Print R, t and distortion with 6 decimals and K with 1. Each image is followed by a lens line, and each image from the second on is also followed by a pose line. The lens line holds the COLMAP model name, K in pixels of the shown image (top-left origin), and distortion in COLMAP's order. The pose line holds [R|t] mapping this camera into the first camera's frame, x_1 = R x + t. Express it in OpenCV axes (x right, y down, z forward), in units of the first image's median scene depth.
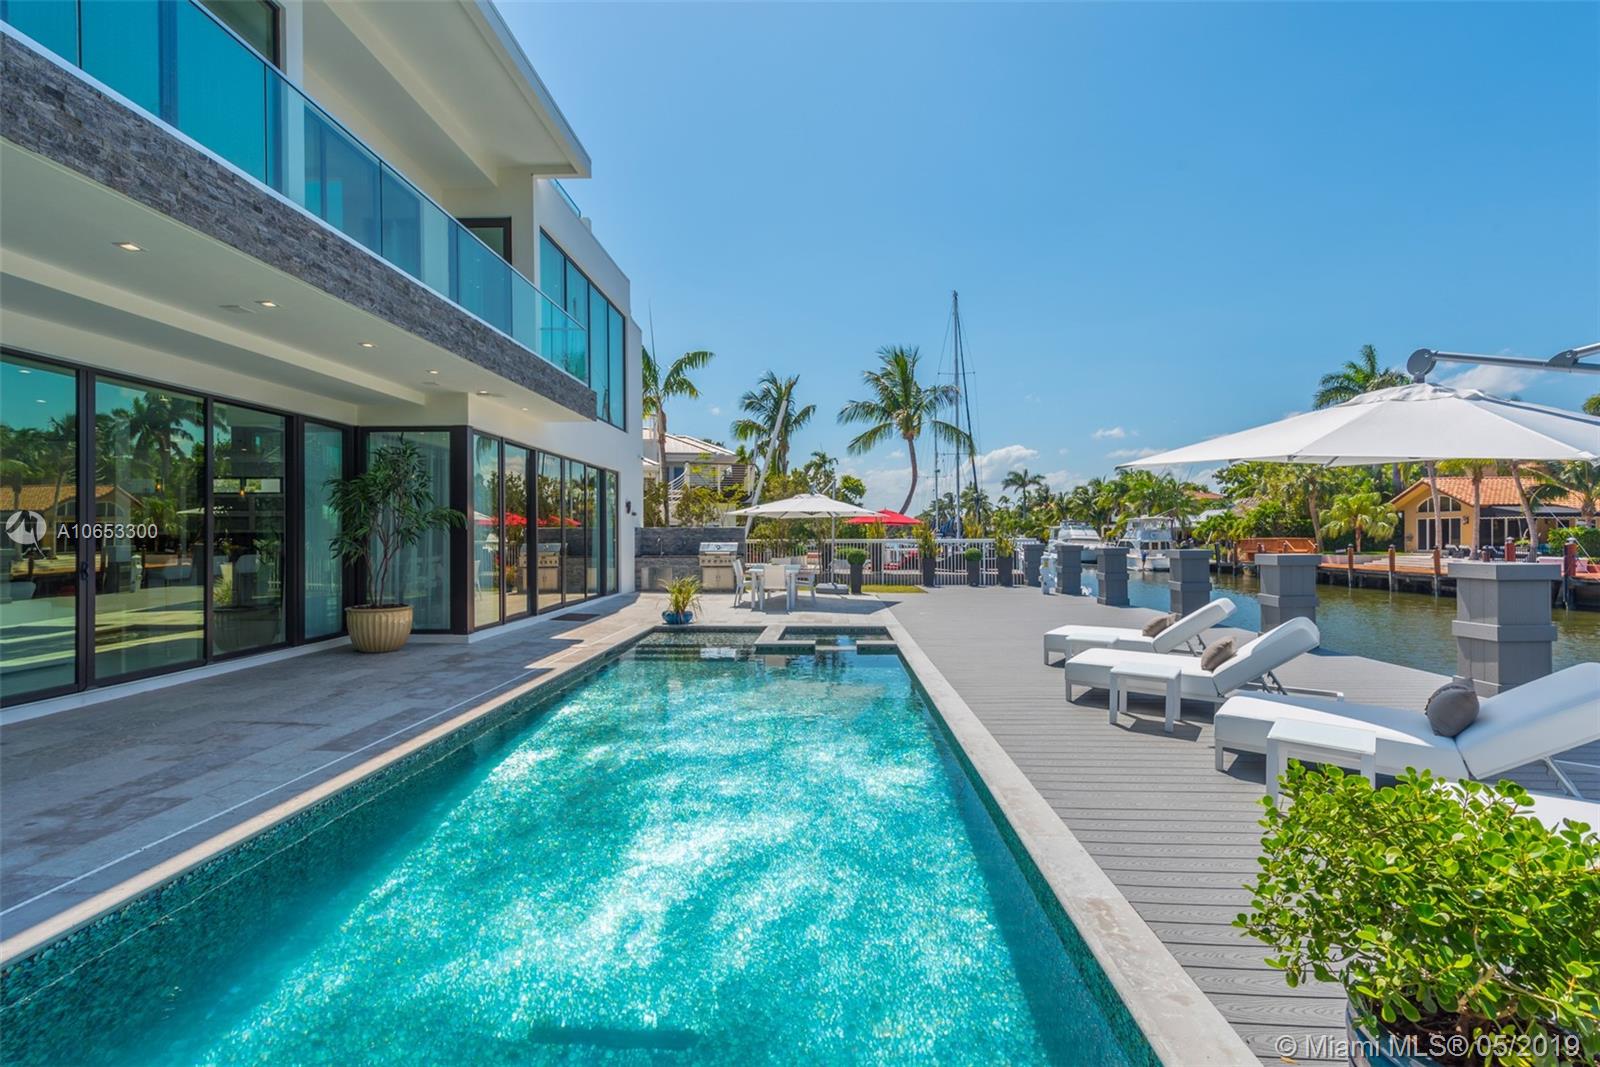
lens RADIAL K [[720.6, 0, 796.0], [0, 720.6, 530.3], [0, 0, 1]] dist [0.013338, -0.002306]
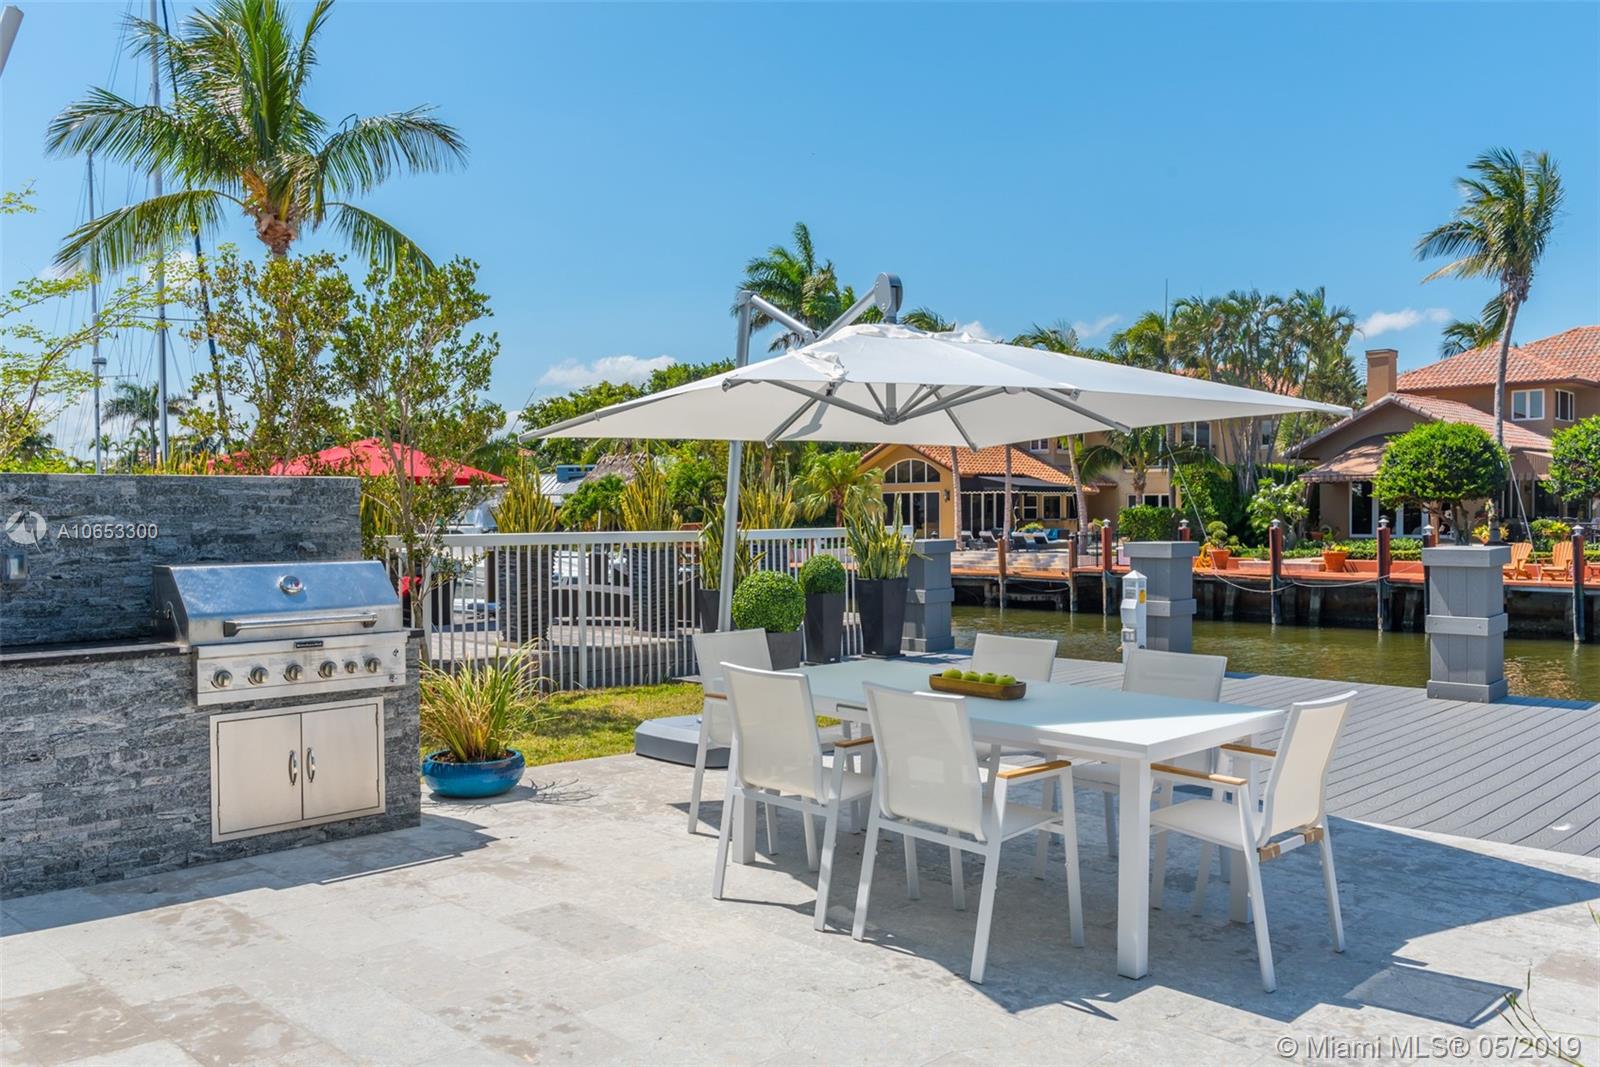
lens RADIAL K [[1296.4, 0, 766.9], [0, 1296.4, 549.1], [0, 0, 1]] dist [-0.006247, -0.019638]
pose [[0.681304, -0.020226, 0.731721, -0.319615], [-0.001541, 0.999576, 0.029065, 0.005674], [-0.731999, -0.020930, 0.680984, 0.866547]]
